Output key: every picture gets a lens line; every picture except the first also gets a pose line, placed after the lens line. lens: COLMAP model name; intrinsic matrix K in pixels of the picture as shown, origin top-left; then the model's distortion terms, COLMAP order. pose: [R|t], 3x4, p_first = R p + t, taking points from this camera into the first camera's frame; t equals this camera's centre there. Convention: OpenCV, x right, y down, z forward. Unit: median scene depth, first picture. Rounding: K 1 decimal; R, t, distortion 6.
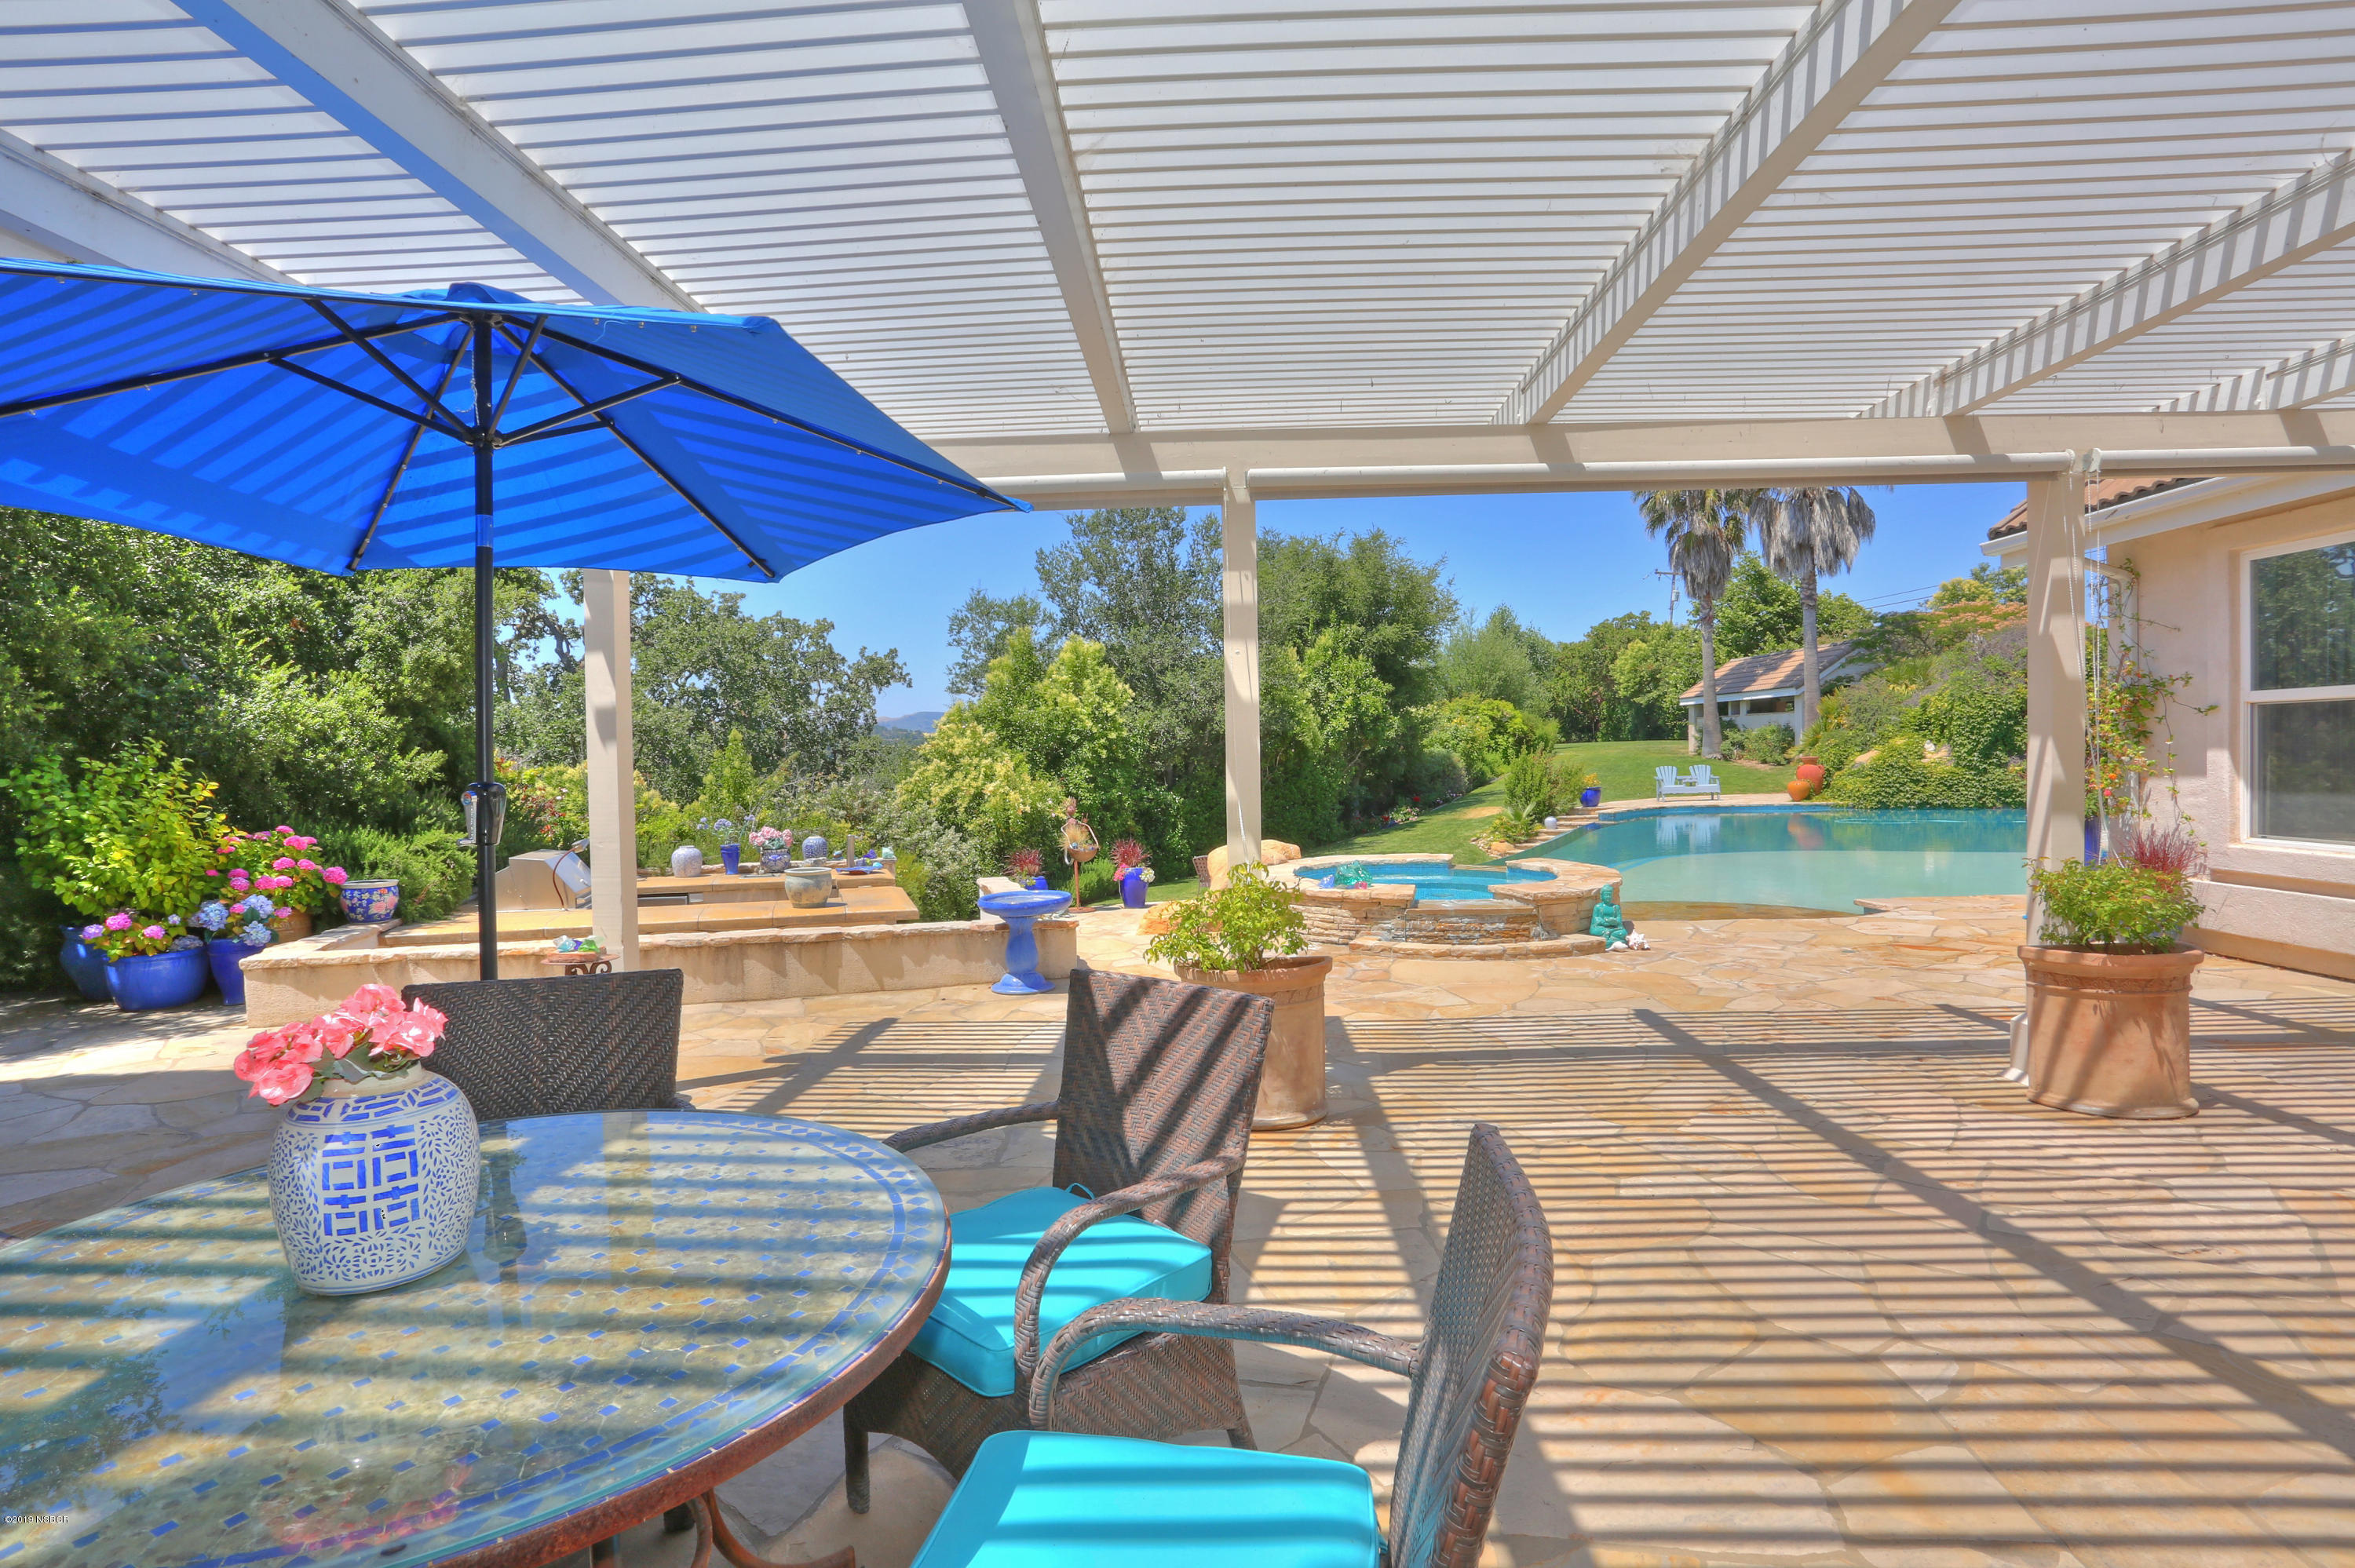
lens RADIAL K [[1156.9, 0, 1175.7], [0, 1156.9, 775.5], [0, 0, 1]] dist [-0.024747, -0.000021]
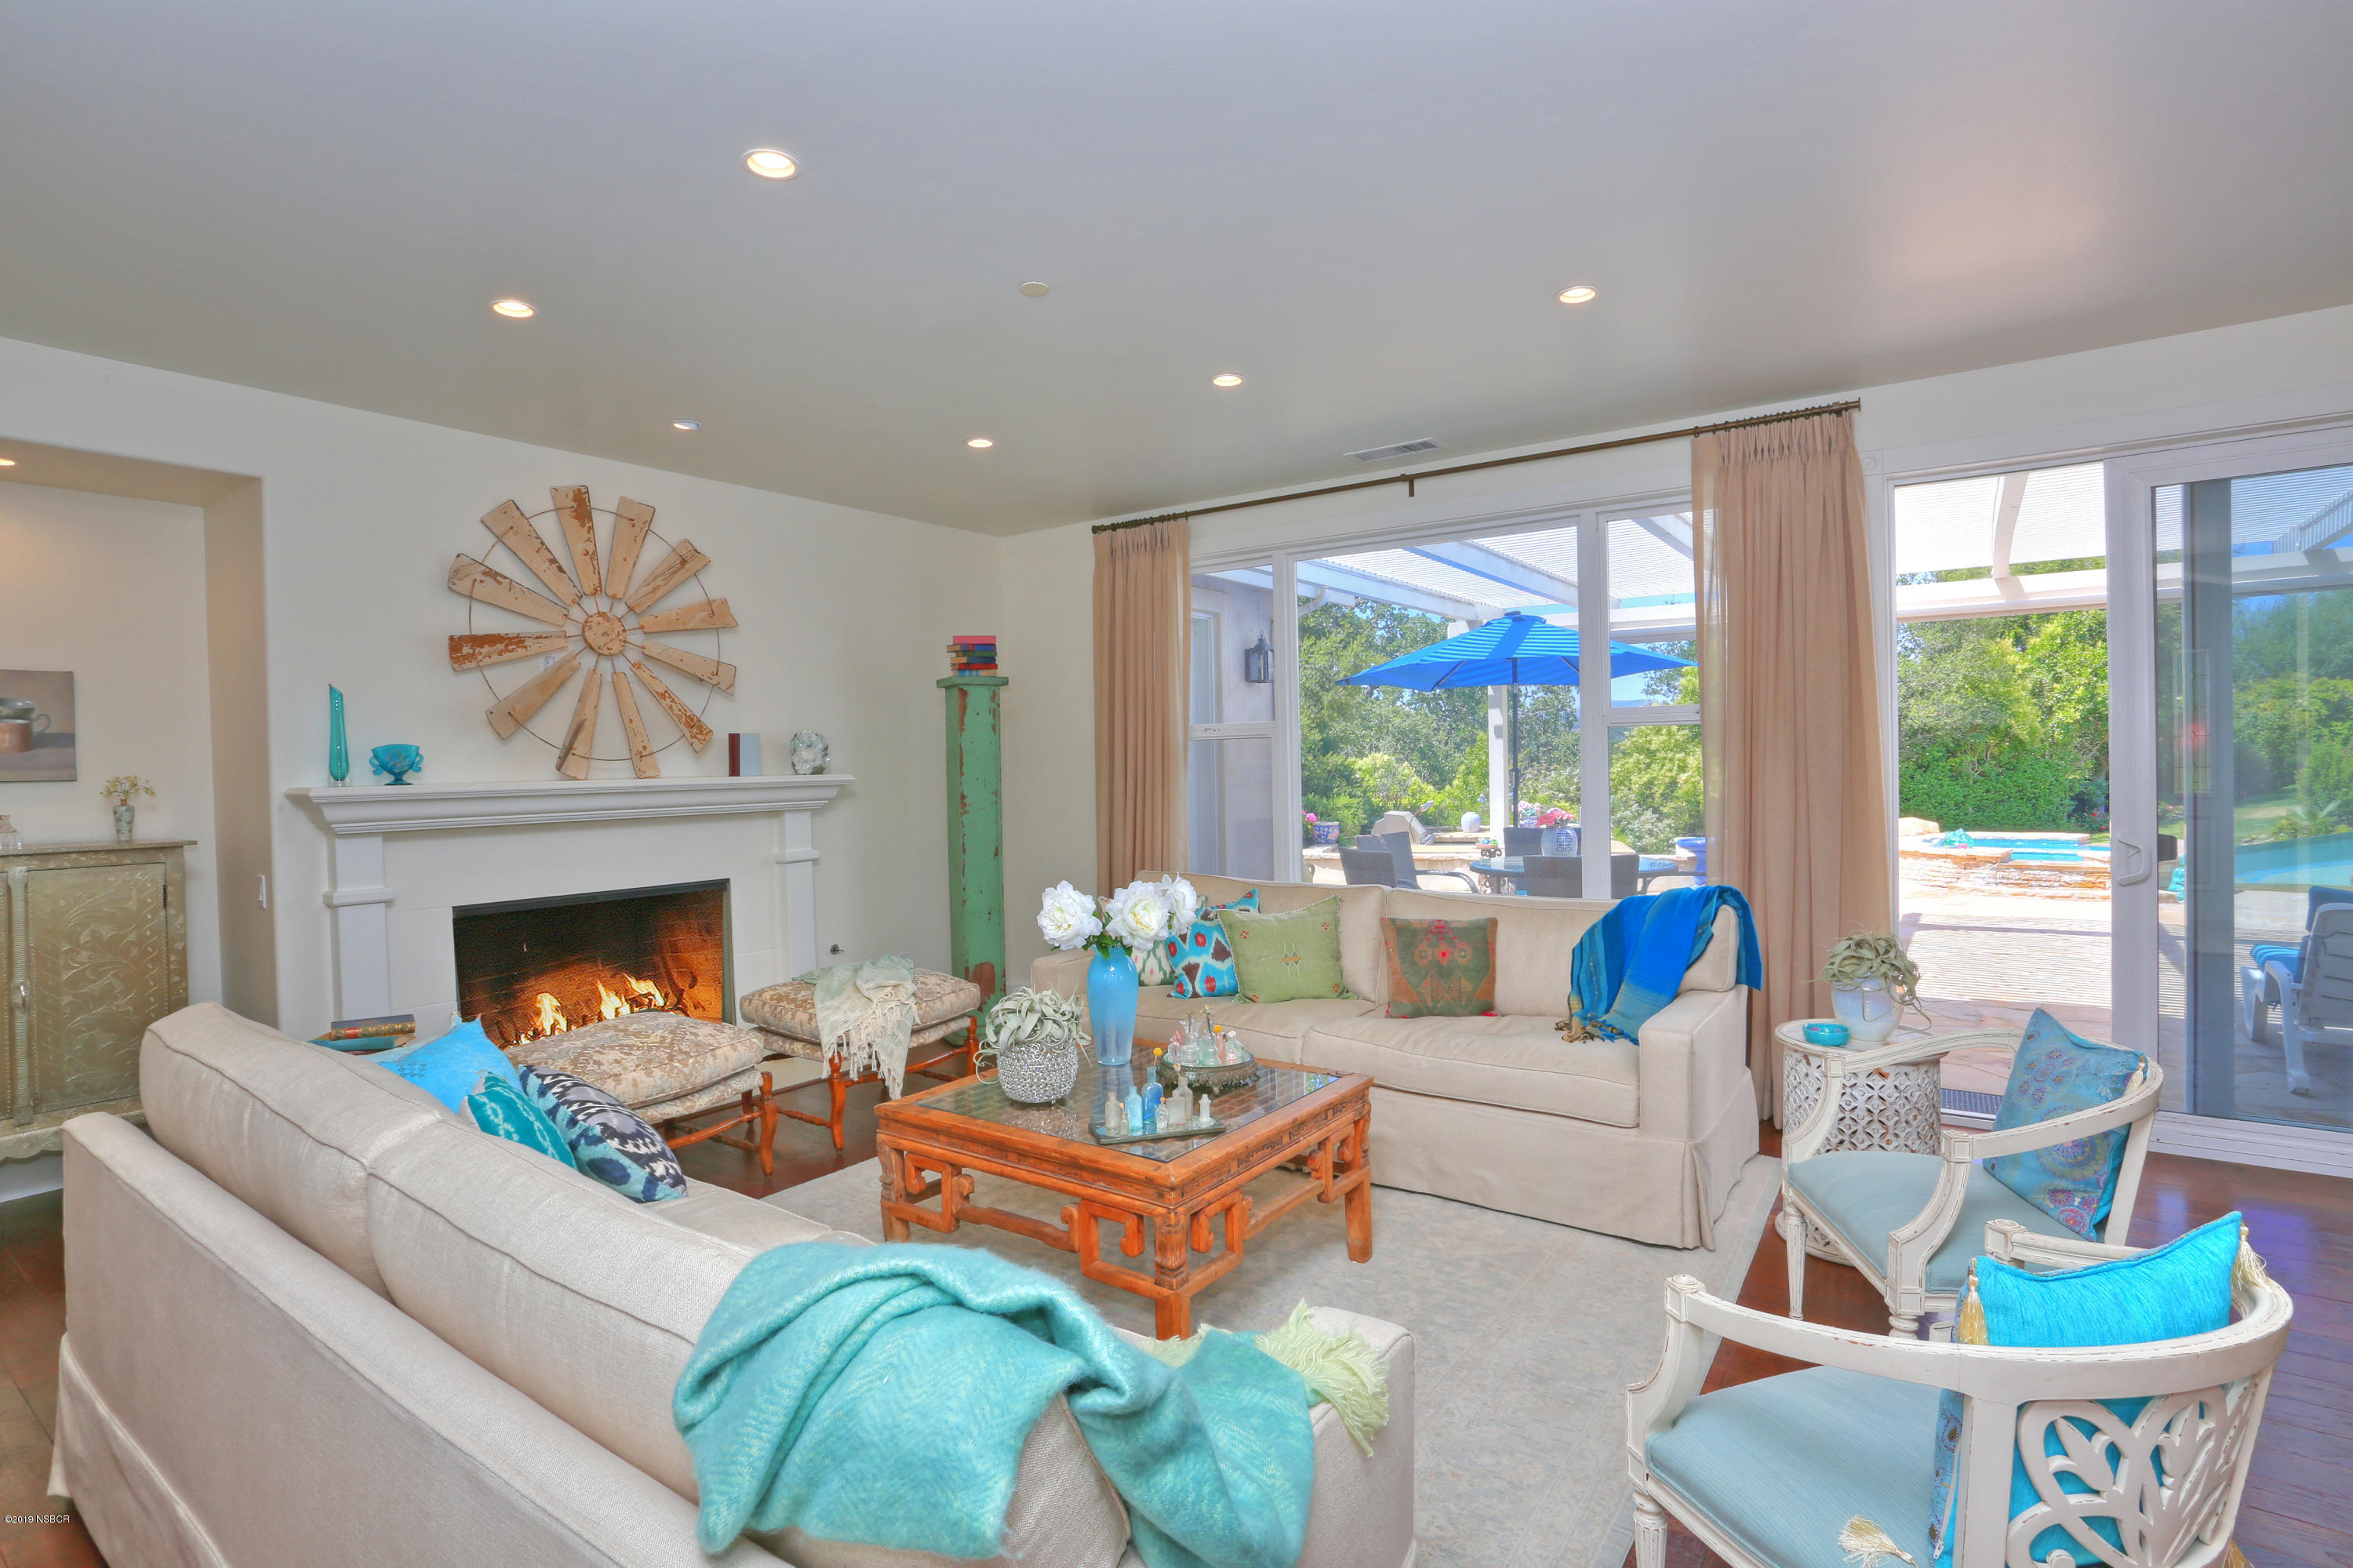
lens RADIAL K [[1156.1, 0, 1180.0], [0, 1156.1, 769.8], [0, 0, 1]] dist [-0.024747, -0.000021]
pose [[0.842121, 0.007508, -0.539237, 0.035524], [-0.005279, 0.999970, 0.005679, -0.000877], [0.539263, -0.001936, 0.842135, -0.232619]]
